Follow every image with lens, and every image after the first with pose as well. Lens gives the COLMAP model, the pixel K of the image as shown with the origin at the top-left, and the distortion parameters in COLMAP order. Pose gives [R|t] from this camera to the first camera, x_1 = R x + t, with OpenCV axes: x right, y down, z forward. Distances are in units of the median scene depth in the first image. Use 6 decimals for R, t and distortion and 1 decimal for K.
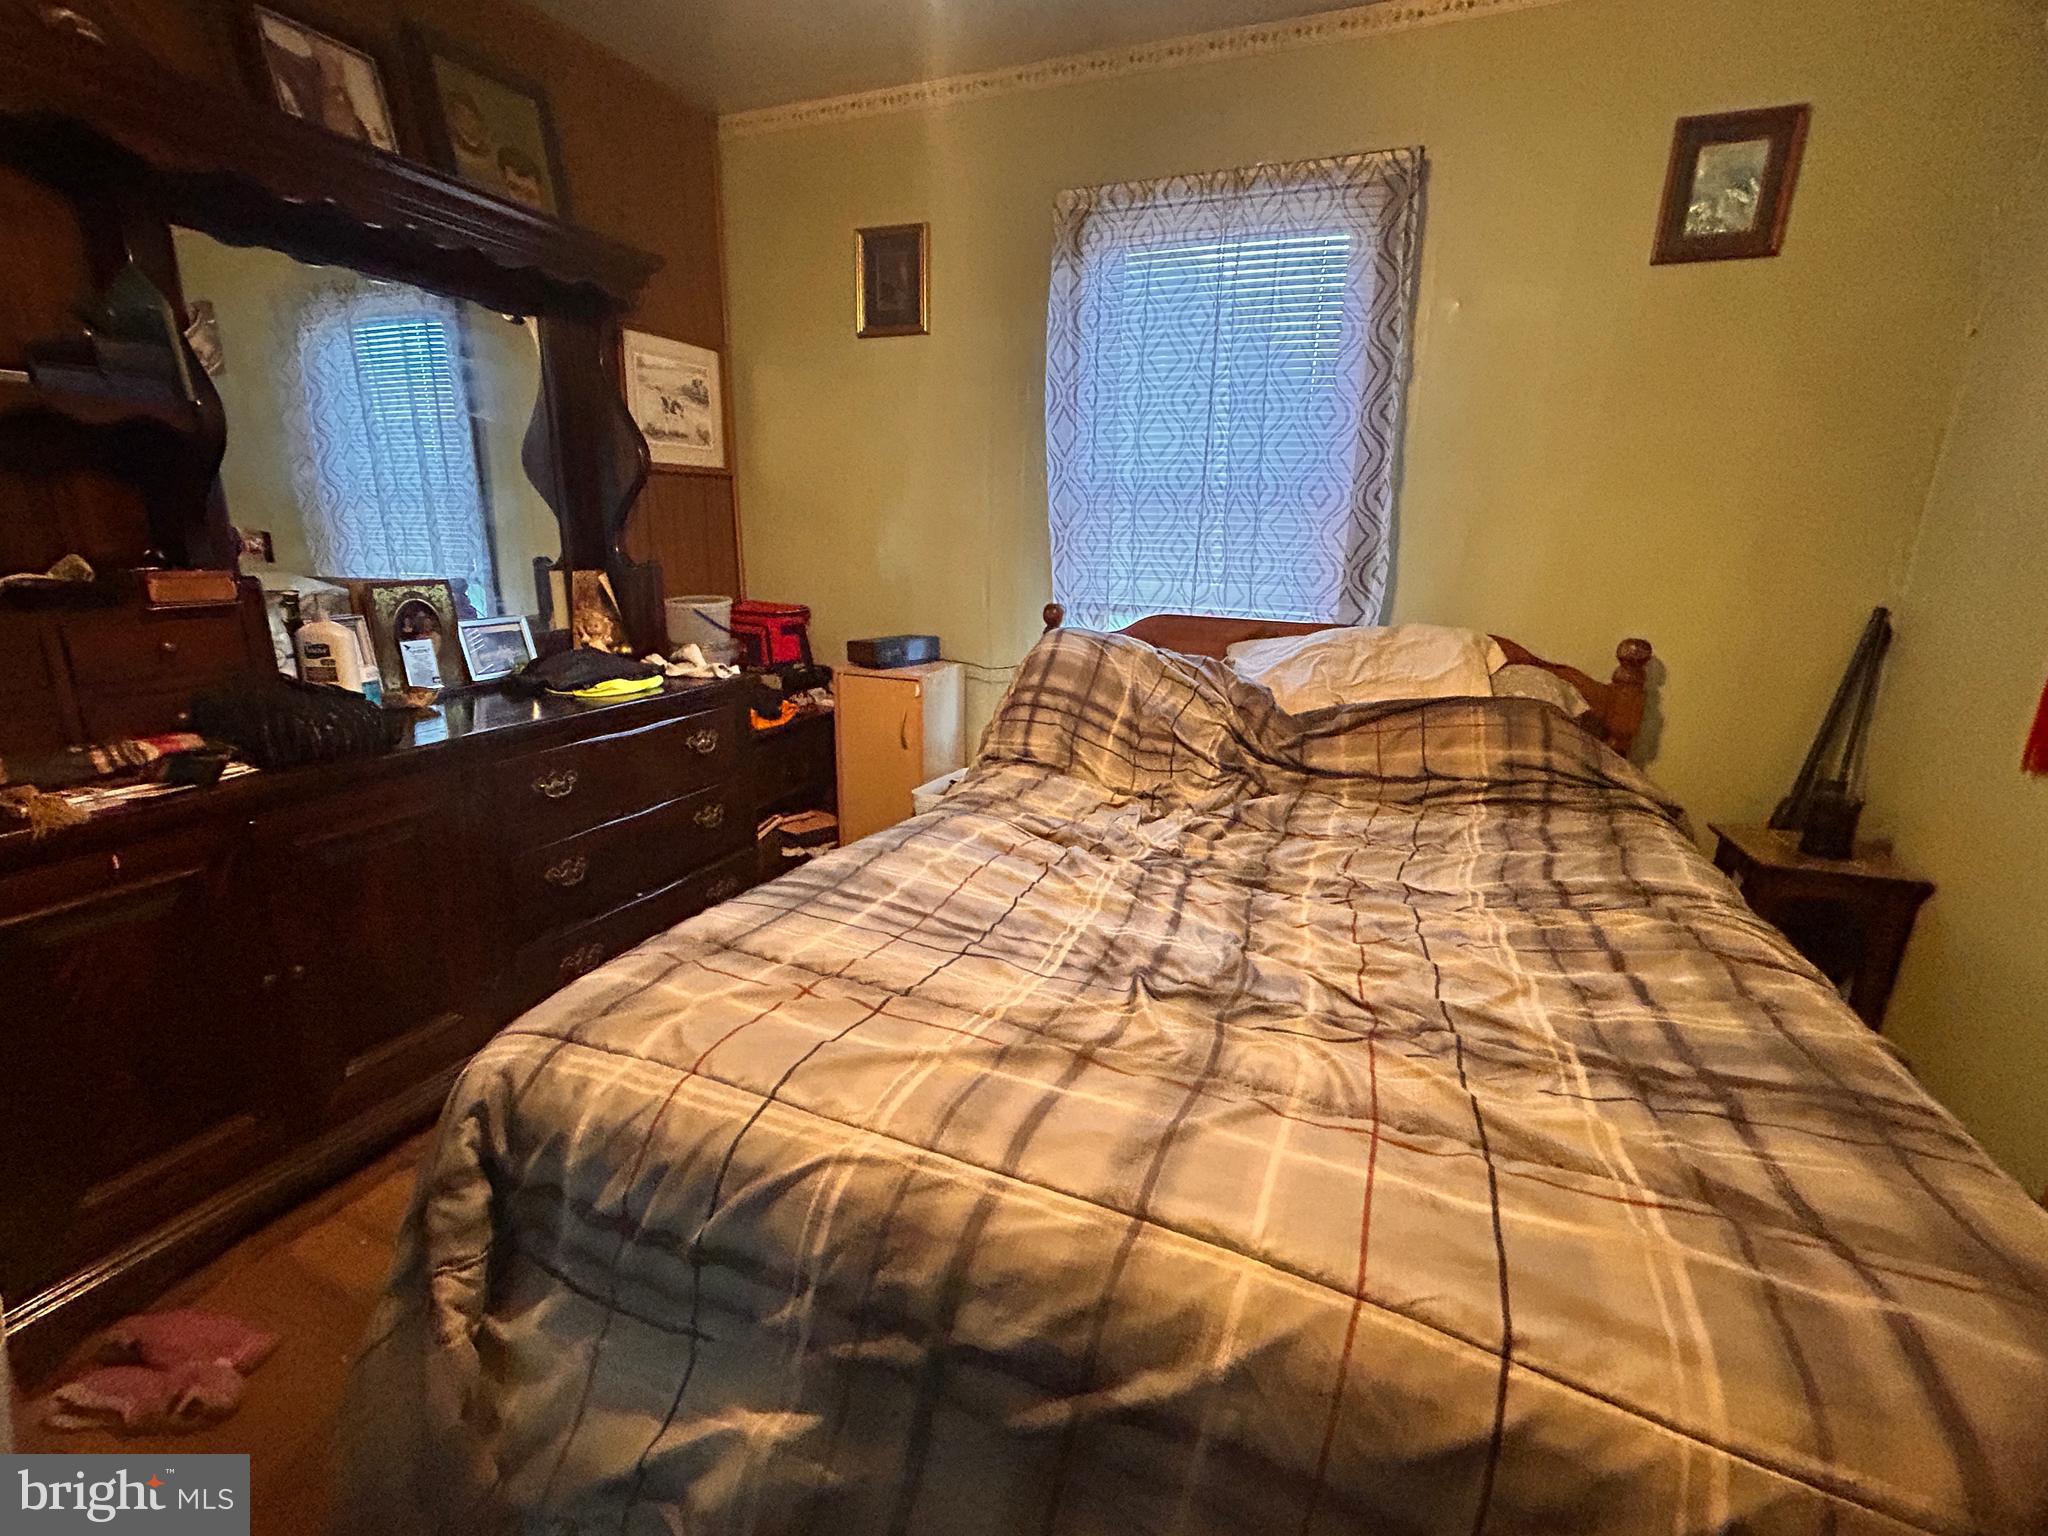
lens RADIAL K [[904.9, 0, 1024.0], [0, 904.9, 768.0], [0, 0, 1]] dist [-0.003358, 0.000760]
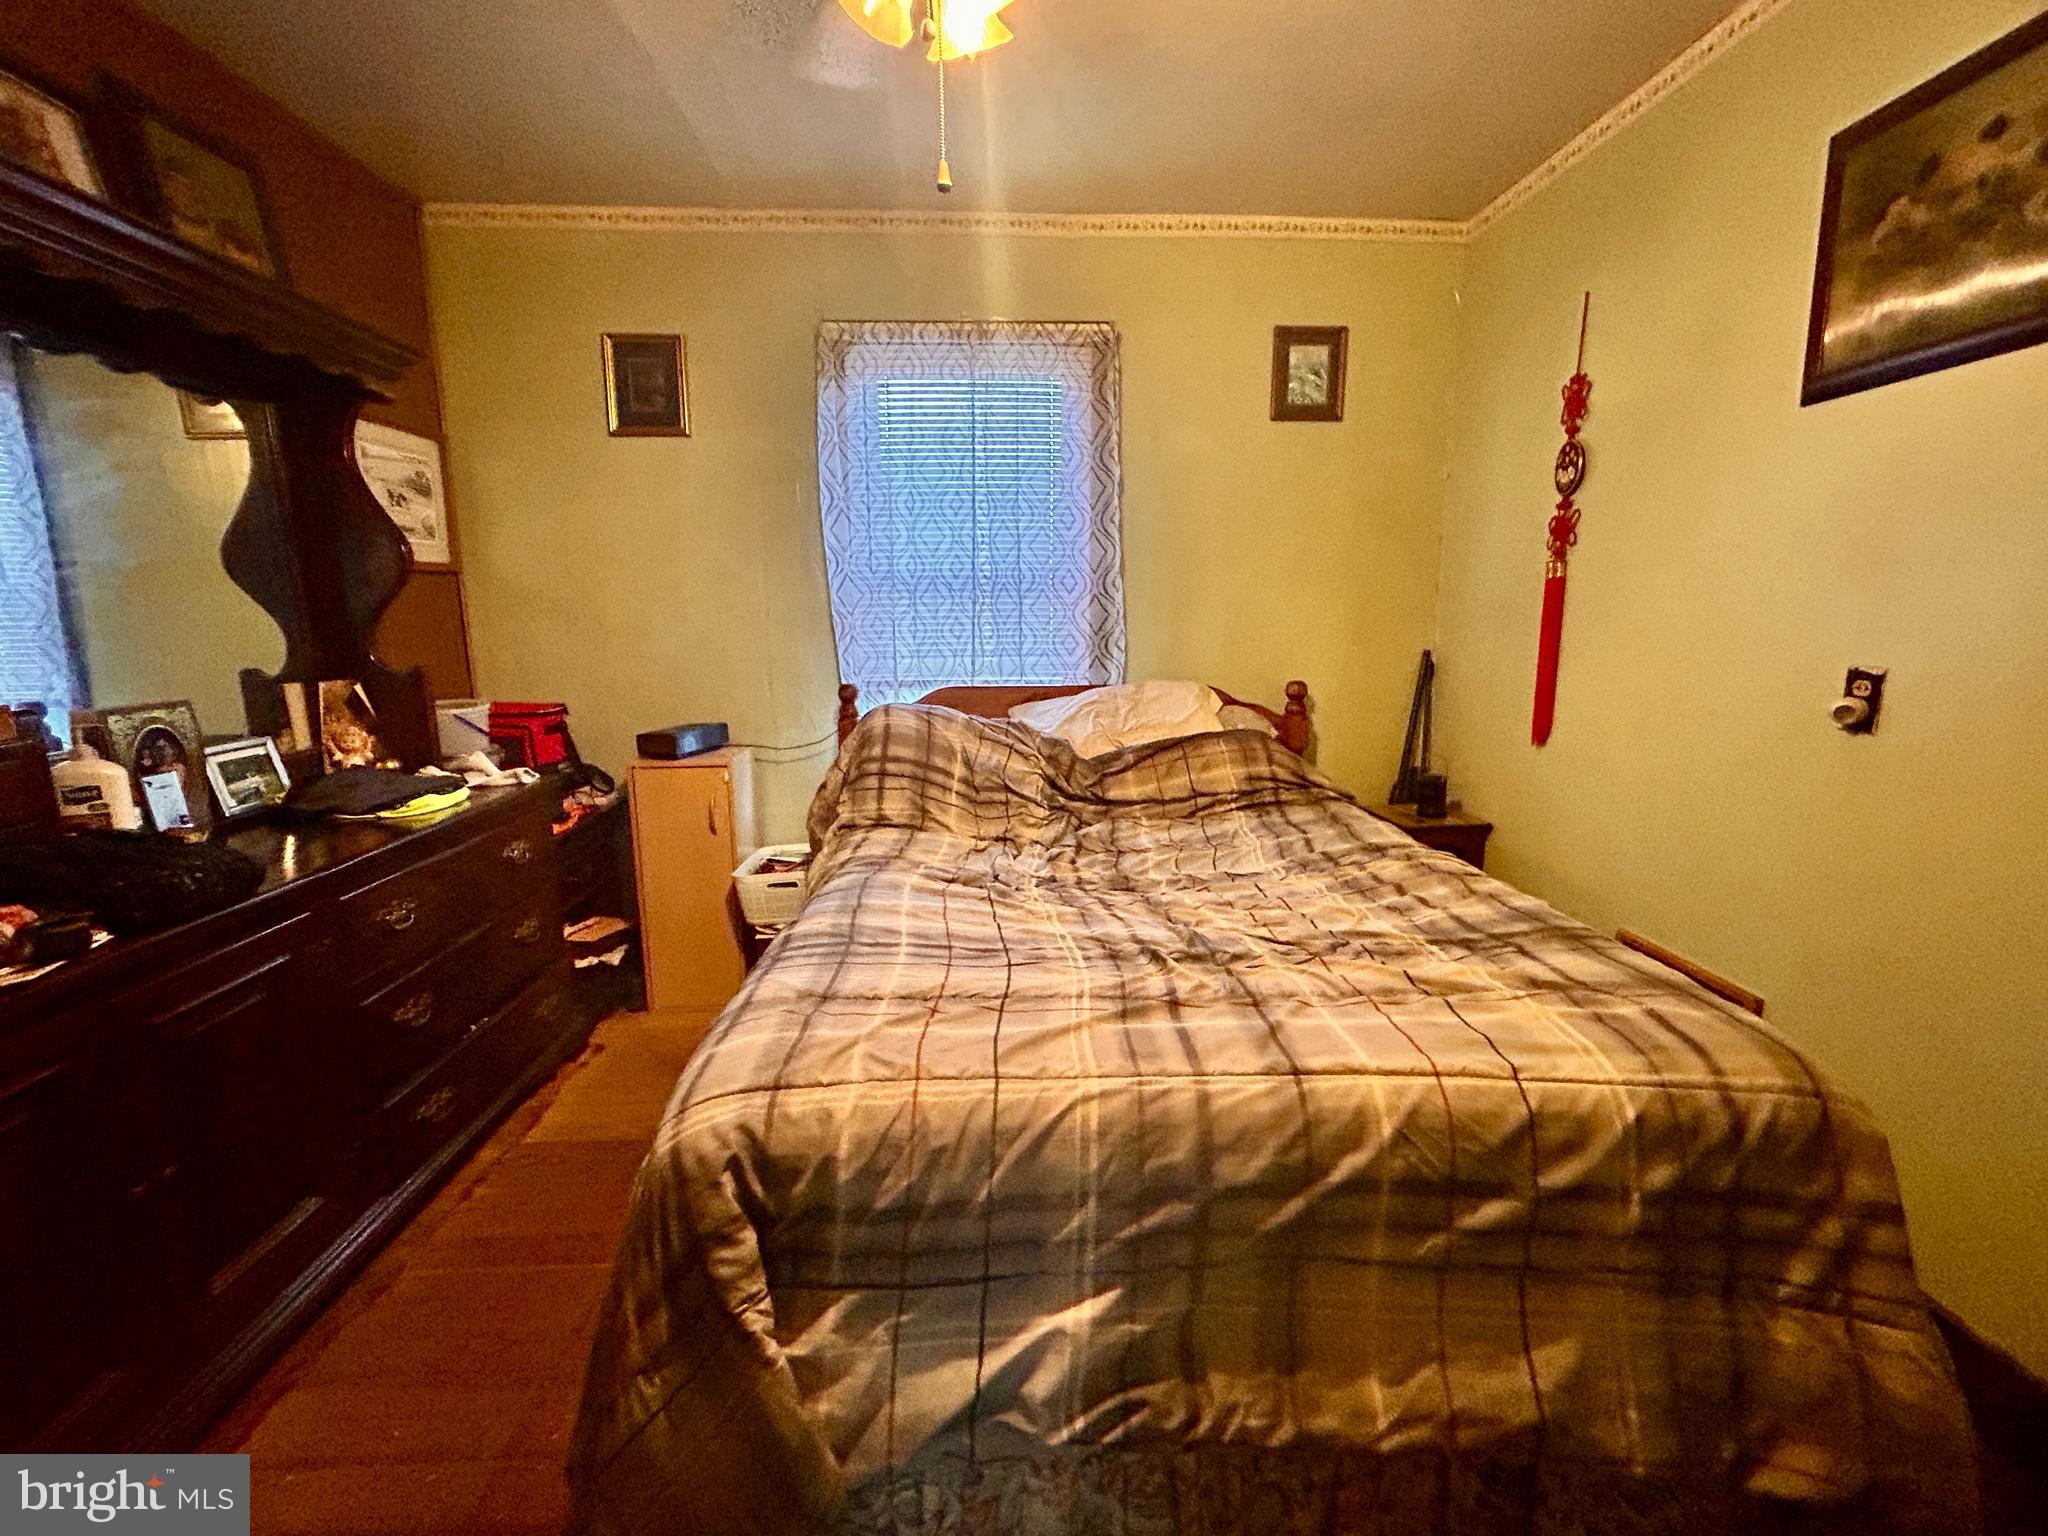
lens RADIAL K [[904.9, 0, 1024.0], [0, 904.9, 768.0], [0, 0, 1]] dist [-0.003358, 0.000760]
pose [[0.905758, -0.102502, 0.411213, -0.301243], [0.134801, 0.989598, -0.050246, 0.002836], [-0.401785, 0.100943, 0.910154, -0.084905]]
